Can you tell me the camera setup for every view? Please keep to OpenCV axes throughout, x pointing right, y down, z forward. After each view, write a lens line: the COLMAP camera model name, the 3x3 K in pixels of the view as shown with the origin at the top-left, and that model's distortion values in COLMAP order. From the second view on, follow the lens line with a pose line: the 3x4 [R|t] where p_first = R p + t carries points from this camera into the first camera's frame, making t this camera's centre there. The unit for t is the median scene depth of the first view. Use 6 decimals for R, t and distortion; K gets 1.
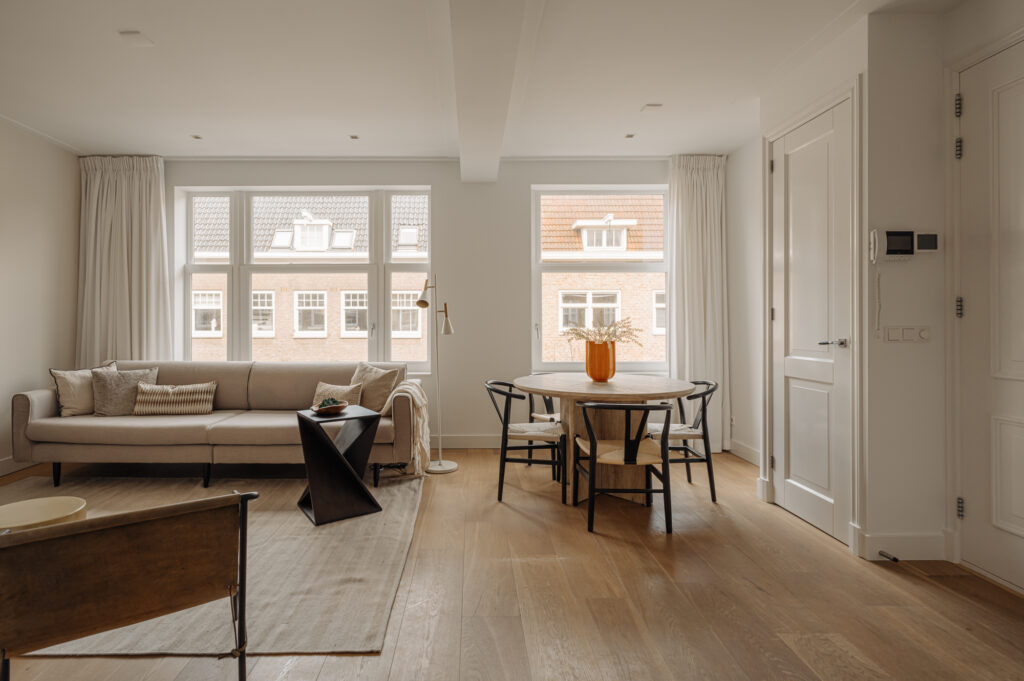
lens RADIAL K [[490.6, 0, 466.2], [0, 490.6, 326.1], [0, 0, 1]] dist [-0.001541, 0.000119]
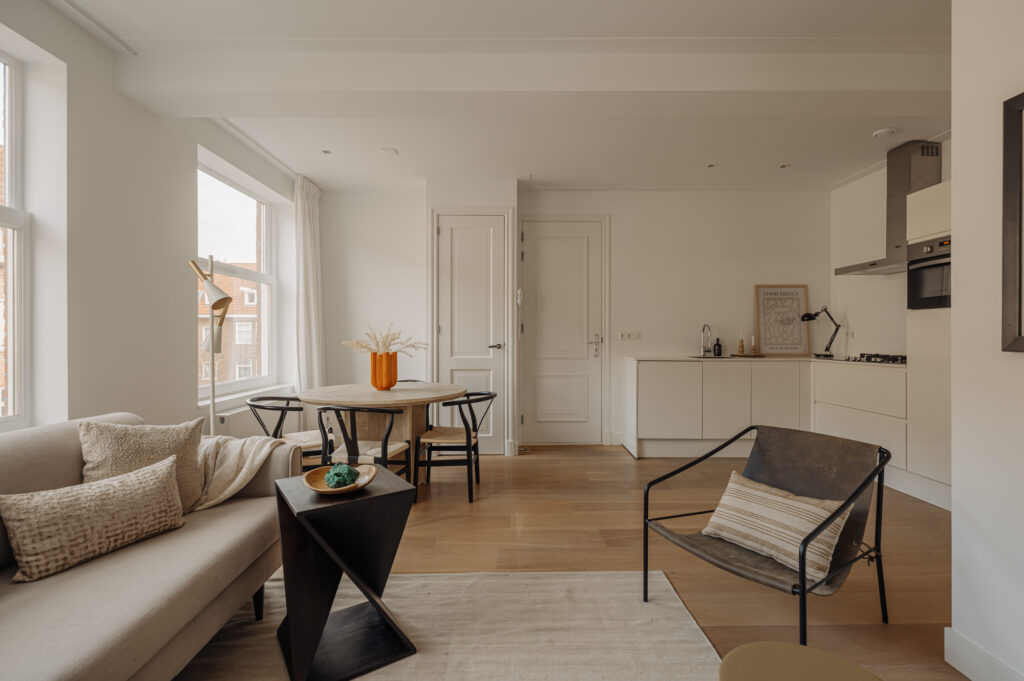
lens RADIAL K [[474.8, 0, 512.0], [0, 474.8, 340.5], [0, 0, 1]] dist [-0.000741, 0.000198]
pose [[-0.015789, -0.007589, 0.999847, -0.774657], [0.008039, 0.999938, 0.007717, -0.000753], [-0.999843, 0.008160, -0.015727, 0.741994]]
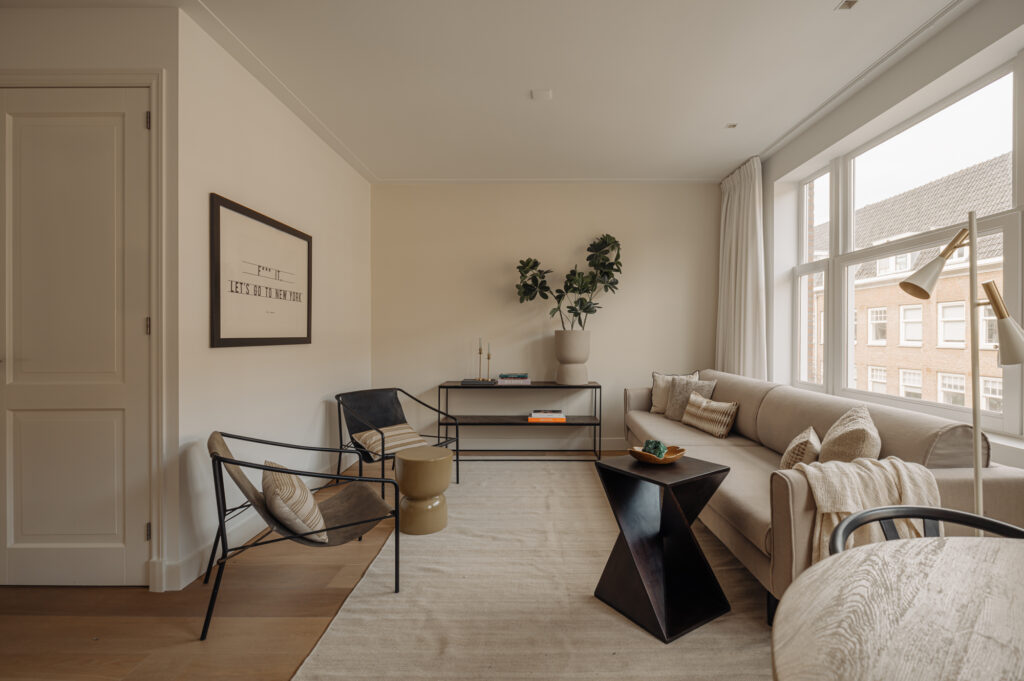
lens RADIAL K [[482.5, 0, 535.8], [0, 482.5, 337.3], [0, 0, 1]] dist [-0.000490, -0.000039]
pose [[0.016845, 0.004714, -0.999847, 0.380201], [-0.007853, 0.999959, 0.004583, -0.003001], [0.999827, 0.007775, 0.016882, 0.749728]]
